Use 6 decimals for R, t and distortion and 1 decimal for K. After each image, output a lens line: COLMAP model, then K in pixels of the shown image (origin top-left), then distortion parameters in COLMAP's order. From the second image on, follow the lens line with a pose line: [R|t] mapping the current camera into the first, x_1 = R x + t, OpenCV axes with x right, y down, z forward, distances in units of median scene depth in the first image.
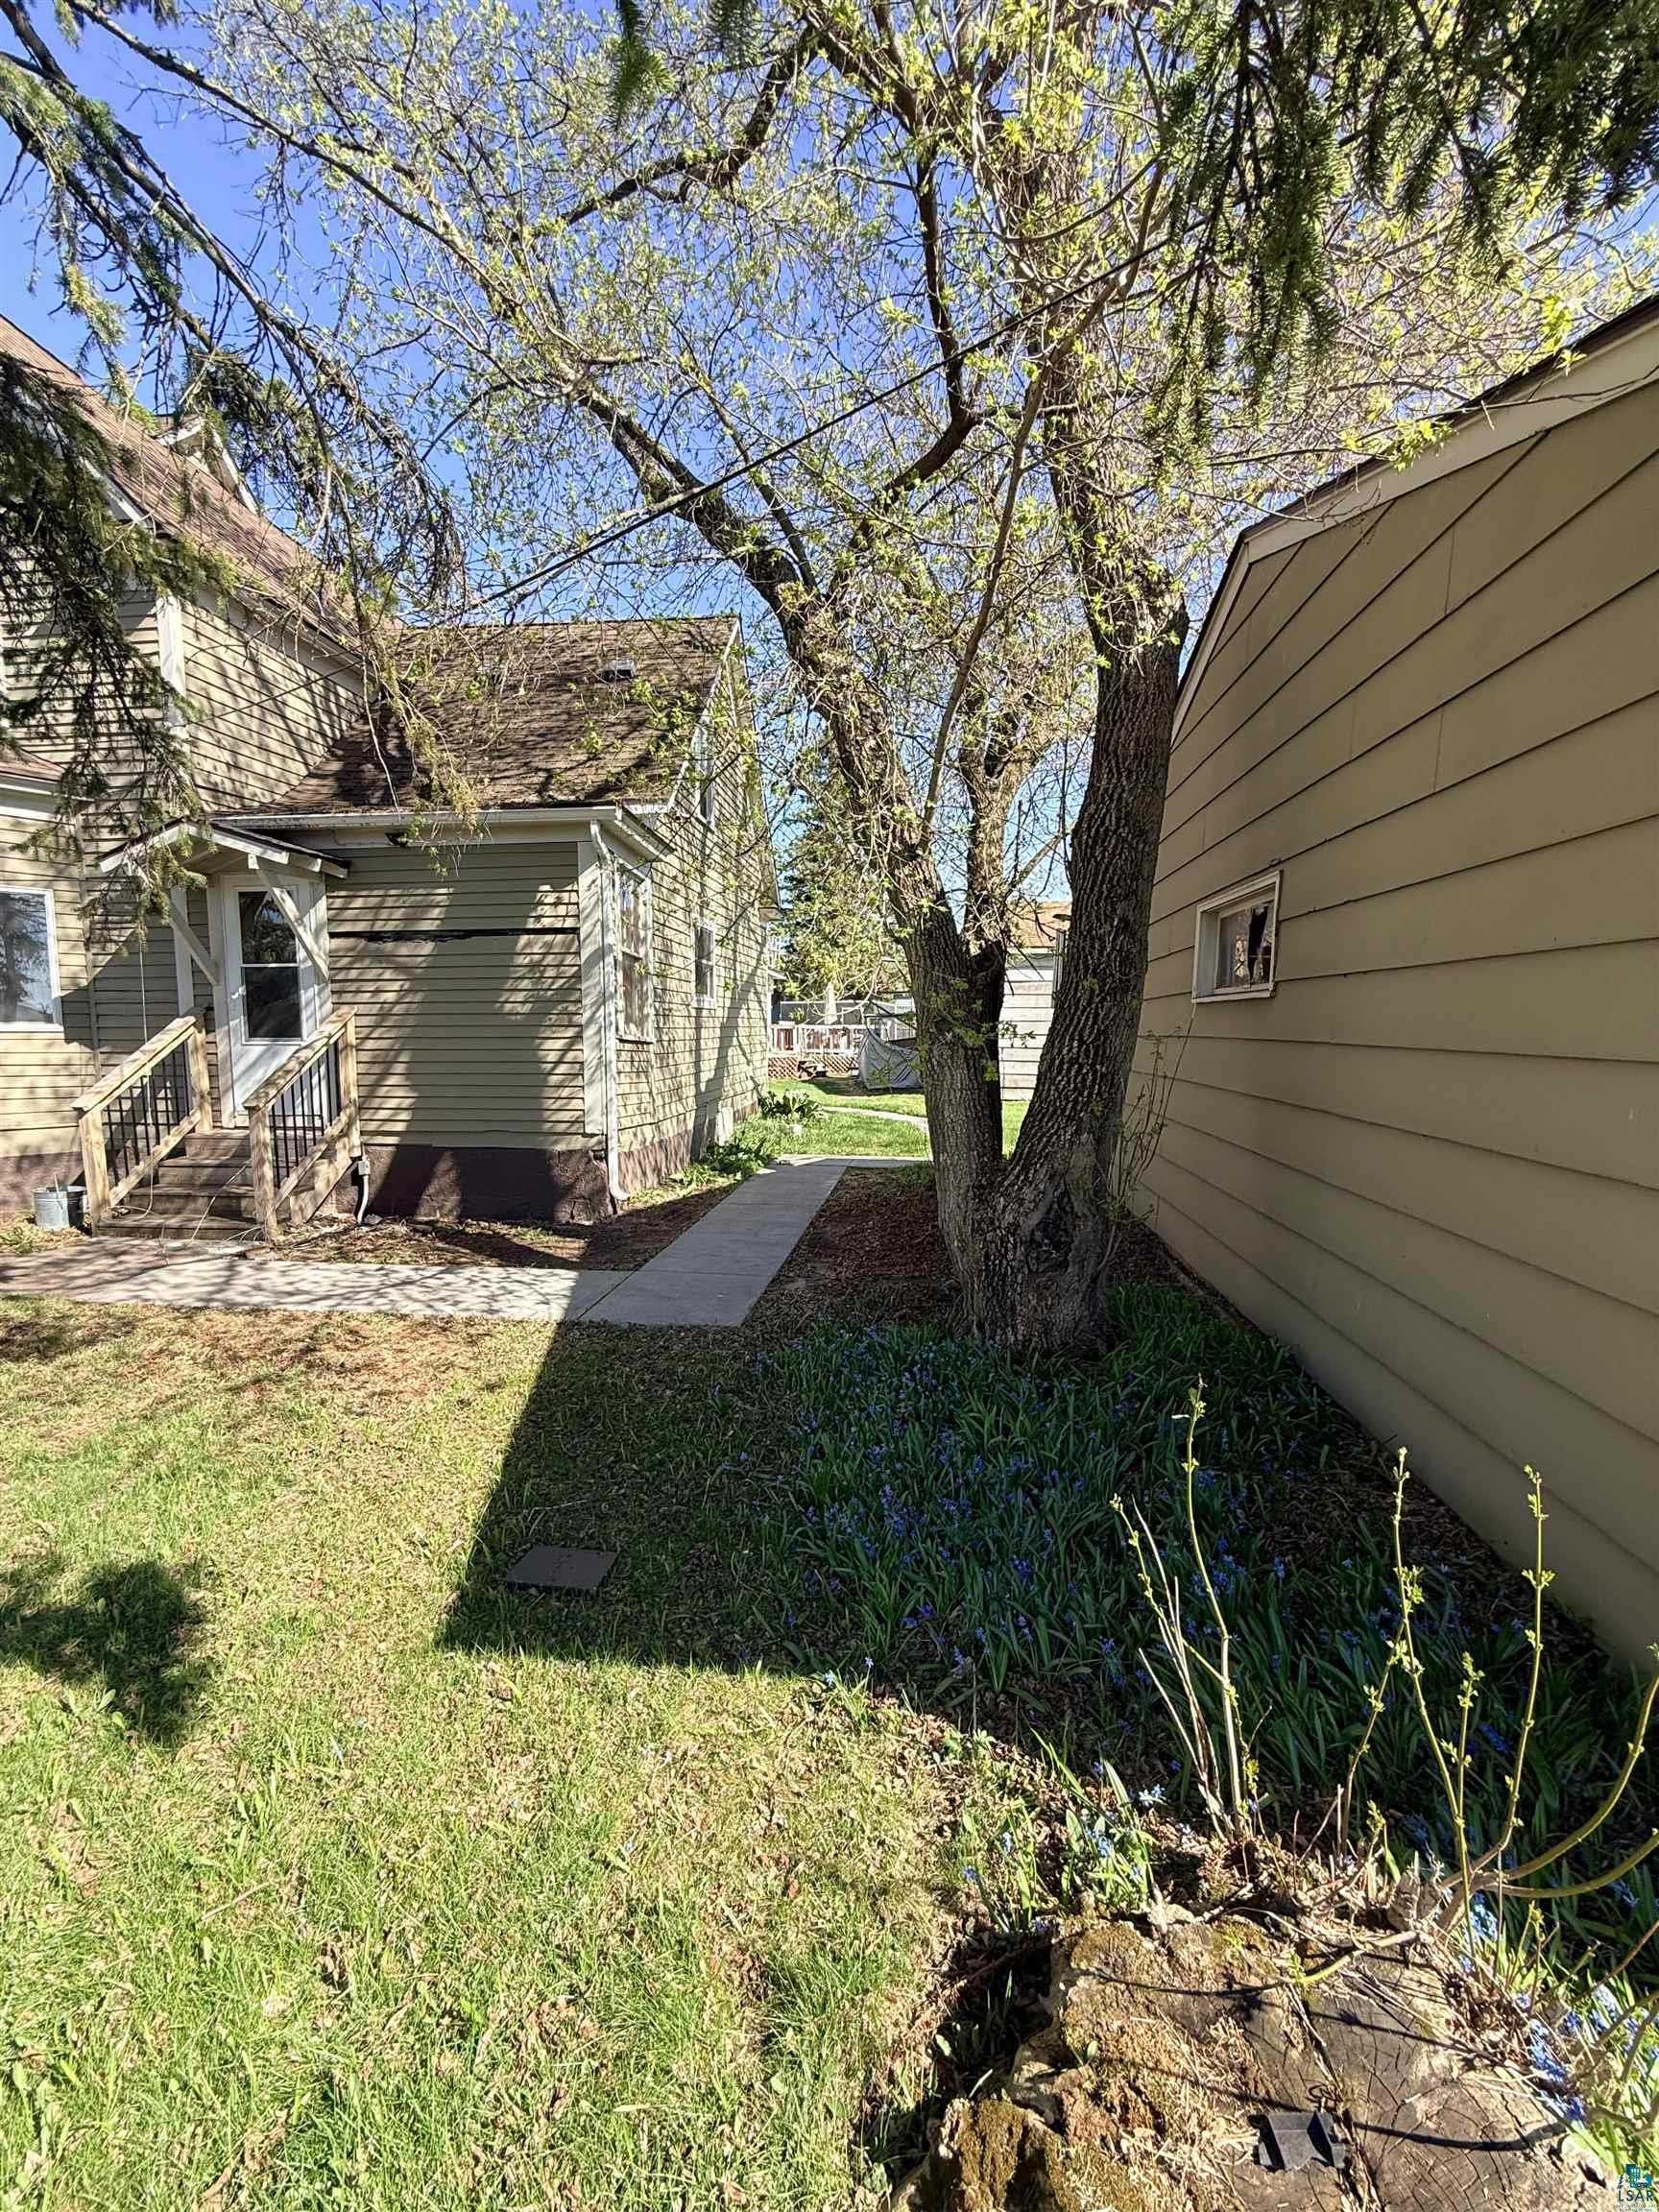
lens RADIAL K [[886.7, 0, 832.1], [0, 886.7, 1103.9], [0, 0, 1]] dist [-0.000099, 0.000443]
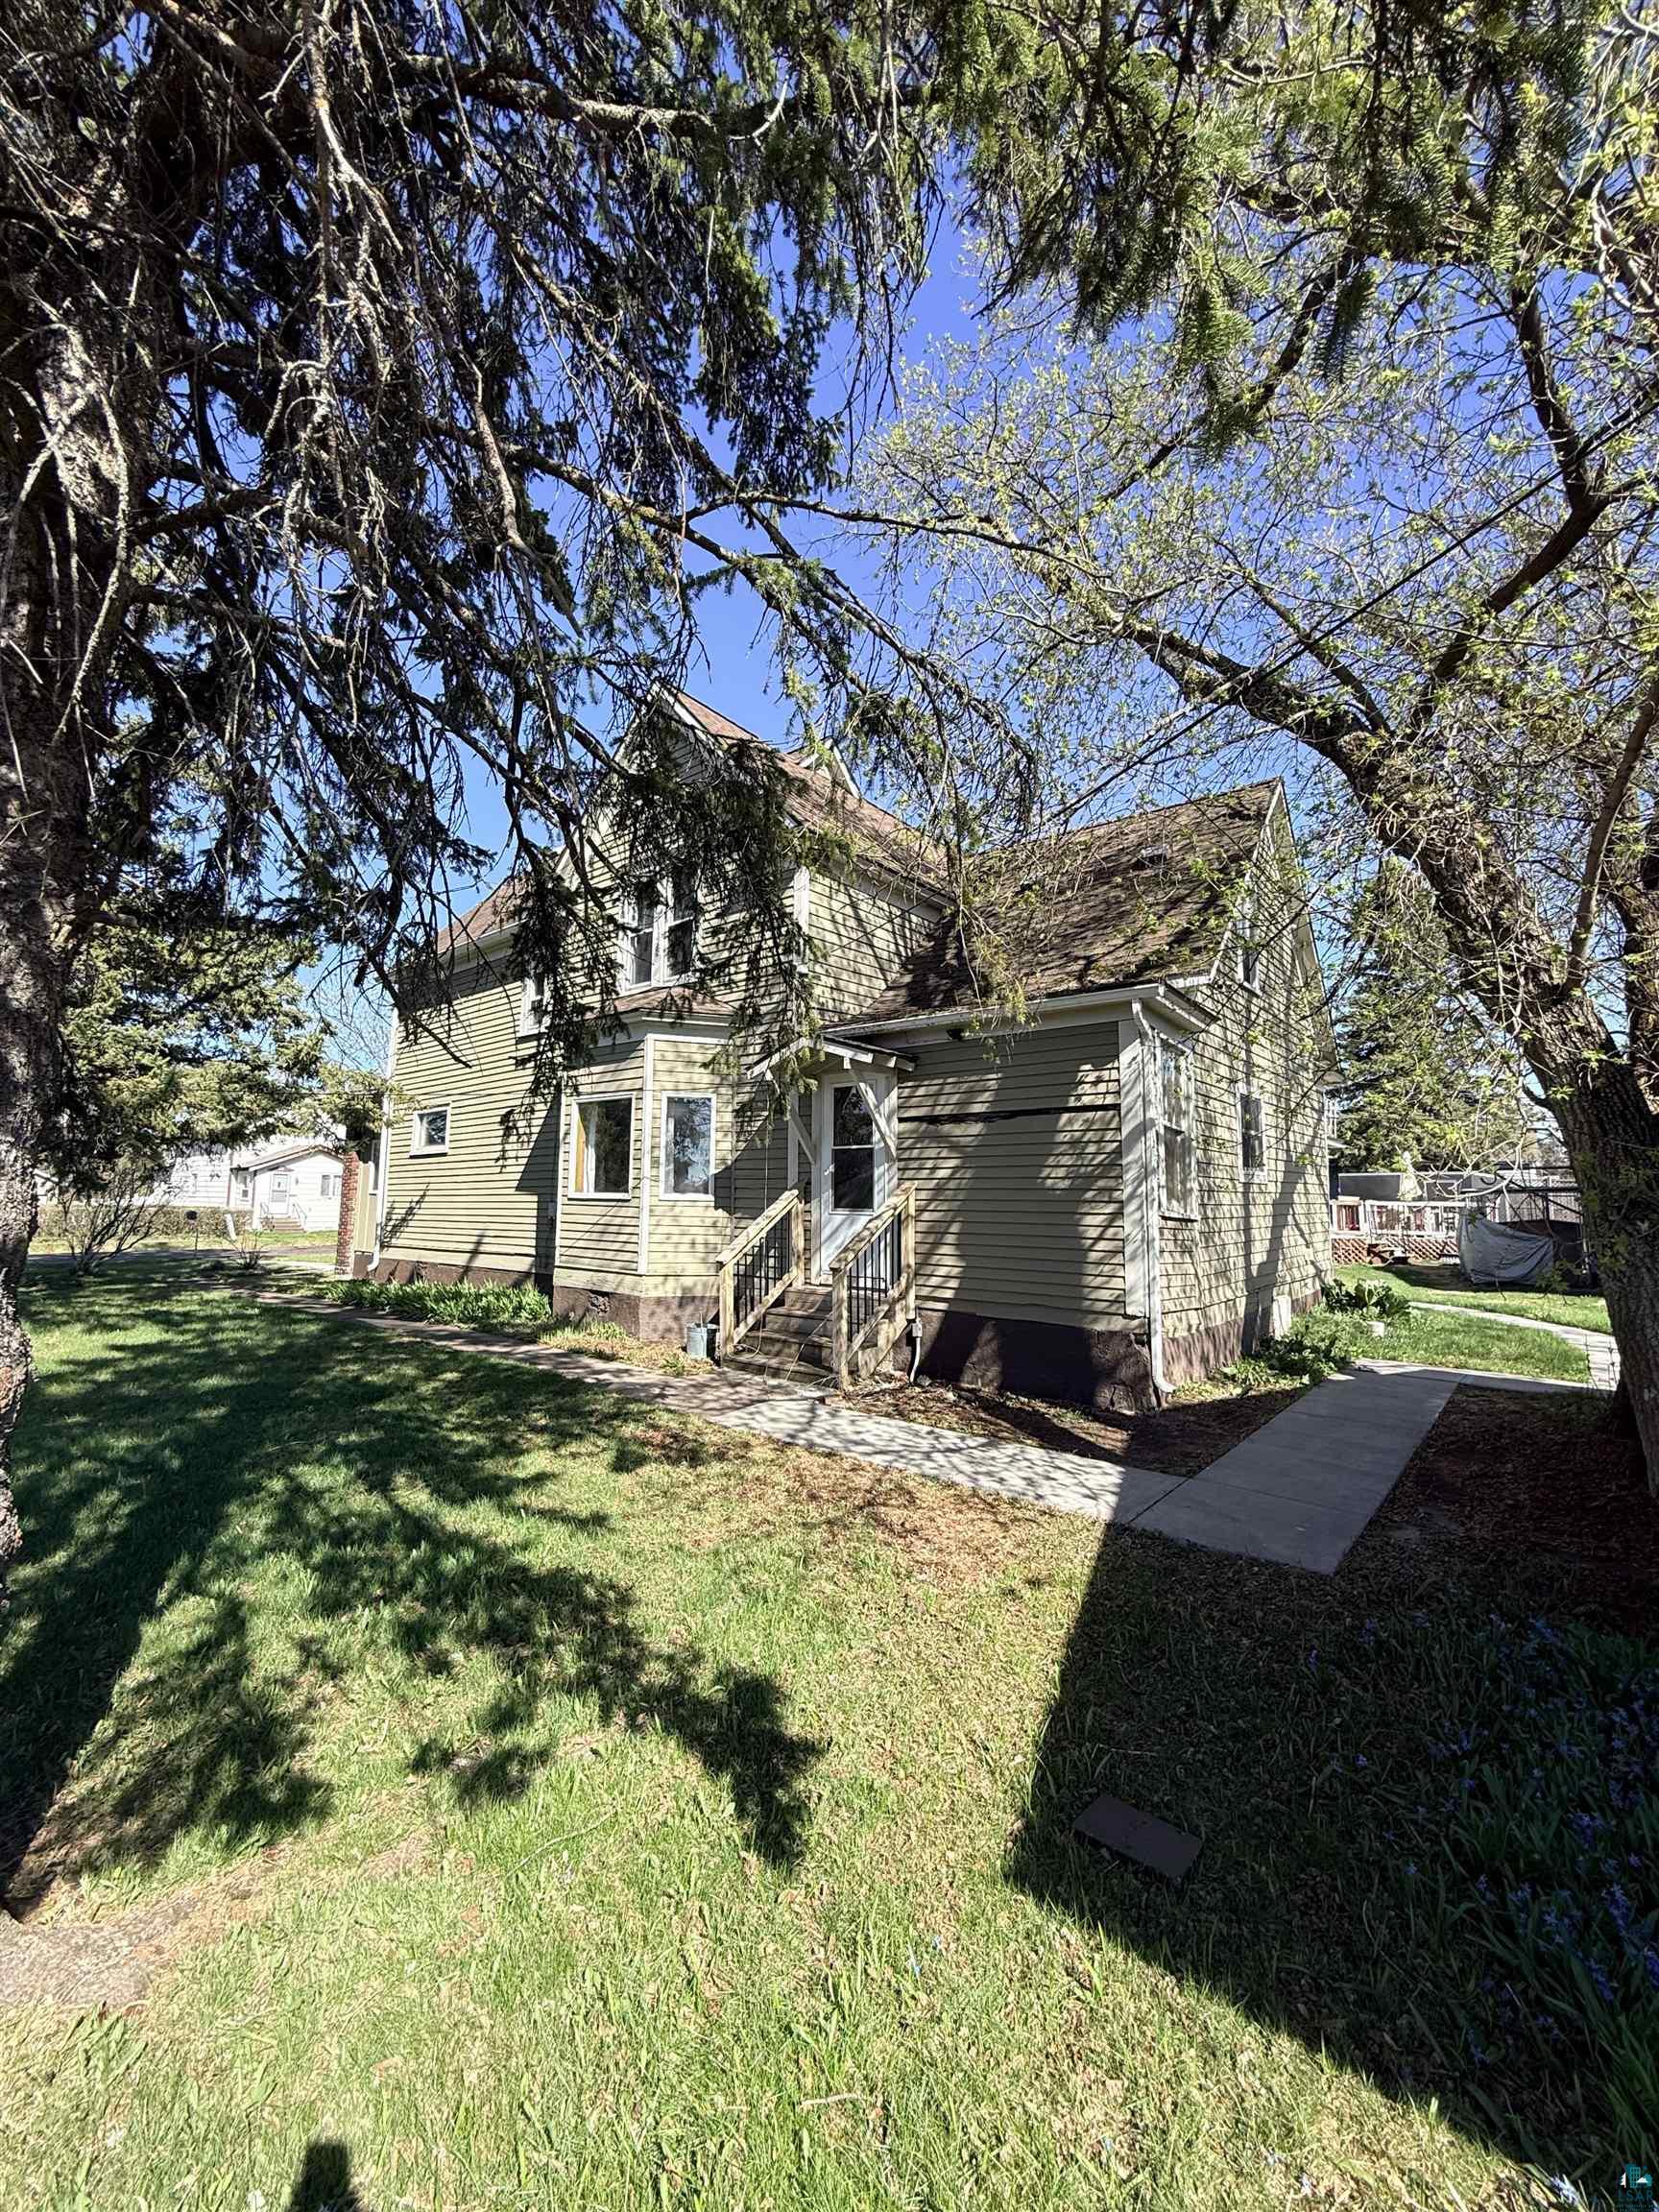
lens RADIAL K [[886.7, 0, 824.2], [0, 886.7, 1100.4], [0, 0, 1]] dist [-0.000099, 0.000443]
pose [[0.837731, -0.048823, -0.543896, -0.022467], [-0.058981, 0.982079, -0.179001, -0.003641], [0.542889, 0.182034, 0.819839, -0.003112]]
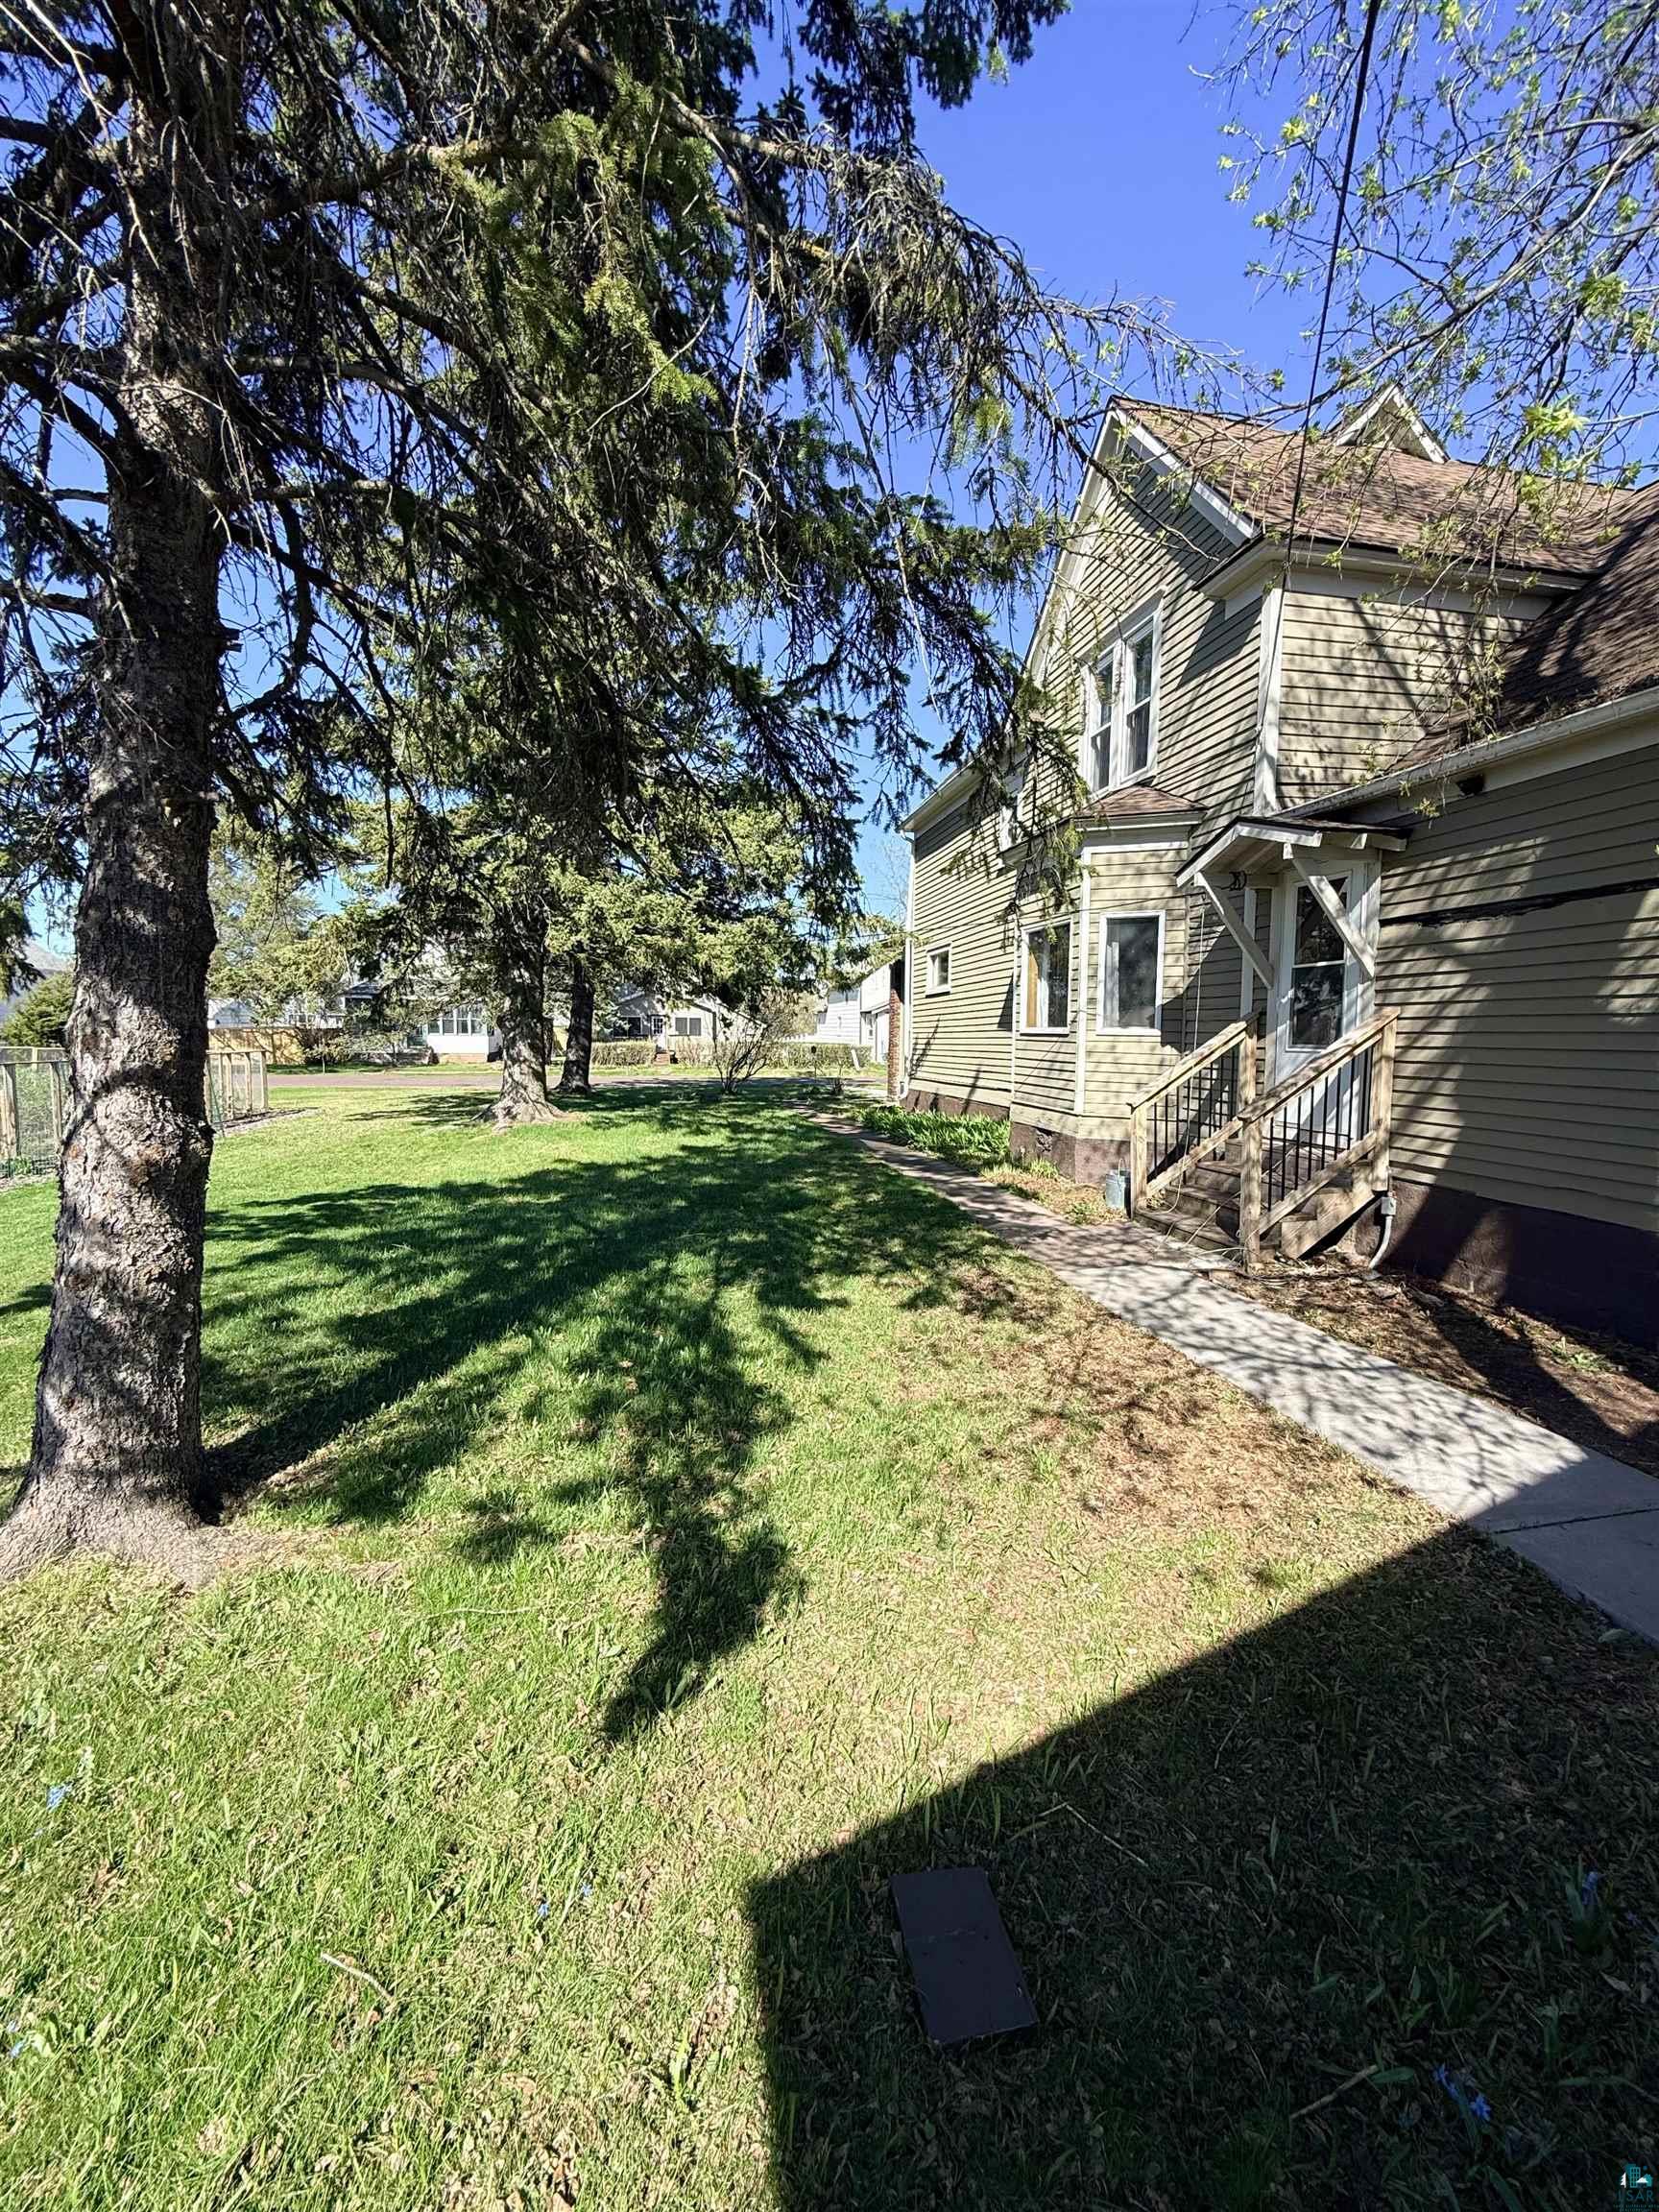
lens RADIAL K [[886.7, 0, 832.0], [0, 886.7, 1095.2], [0, 0, 1]] dist [-0.000099, 0.000443]
pose [[0.324309, 0.072088, -0.943201, 0.074761], [-0.090364, 0.994893, 0.044968, -0.023056], [0.941625, 0.070648, 0.329167, 0.288474]]
